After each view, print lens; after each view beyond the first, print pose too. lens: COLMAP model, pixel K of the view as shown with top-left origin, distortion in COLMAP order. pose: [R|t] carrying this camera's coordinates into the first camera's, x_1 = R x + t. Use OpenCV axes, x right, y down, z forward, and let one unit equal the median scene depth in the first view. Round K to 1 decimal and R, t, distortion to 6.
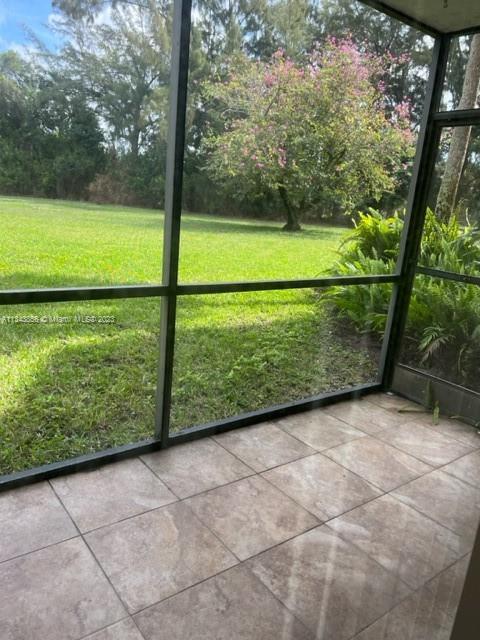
lens RADIAL K [[486.2, 0, 240.0], [0, 486.2, 320.0], [0, 0, 1]] dist [0.078154, -0.078921]
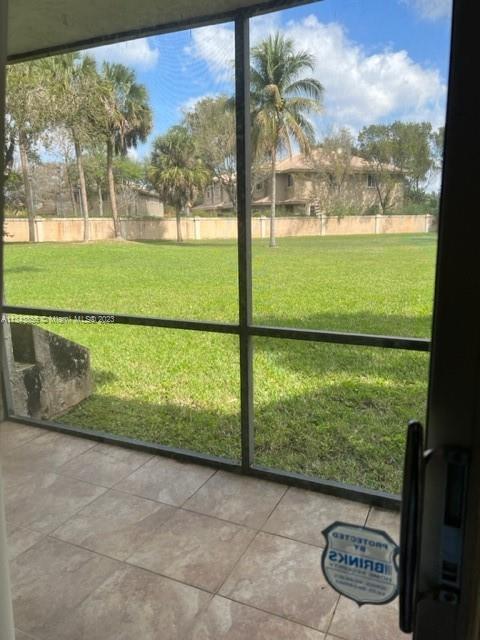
lens RADIAL K [[486.2, 0, 240.0], [0, 486.2, 320.0], [0, 0, 1]] dist [0.078154, -0.078921]
pose [[0.476868, 0.090815, -0.874271, 0.454244], [-0.167073, 0.985880, 0.011279, -0.052342], [0.862950, 0.140688, 0.485307, 0.247136]]
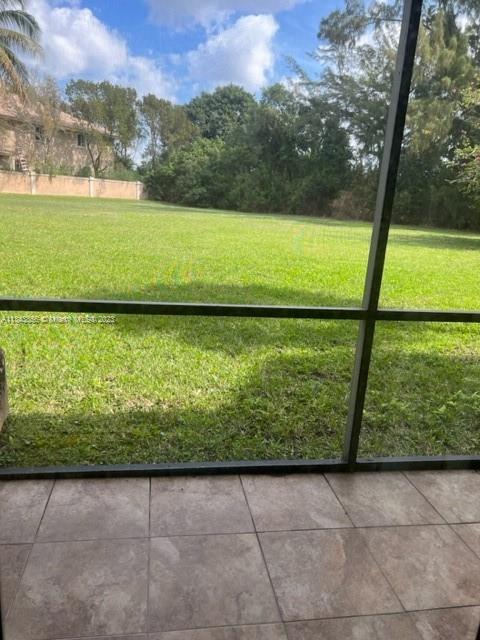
lens RADIAL K [[486.2, 0, 240.0], [0, 486.2, 320.0], [0, 0, 1]] dist [0.078154, -0.078921]
pose [[0.890371, 0.094800, -0.445256, 0.036703], [-0.107757, 0.994170, -0.003811, -0.010063], [0.442299, 0.051373, 0.895395, -0.006436]]
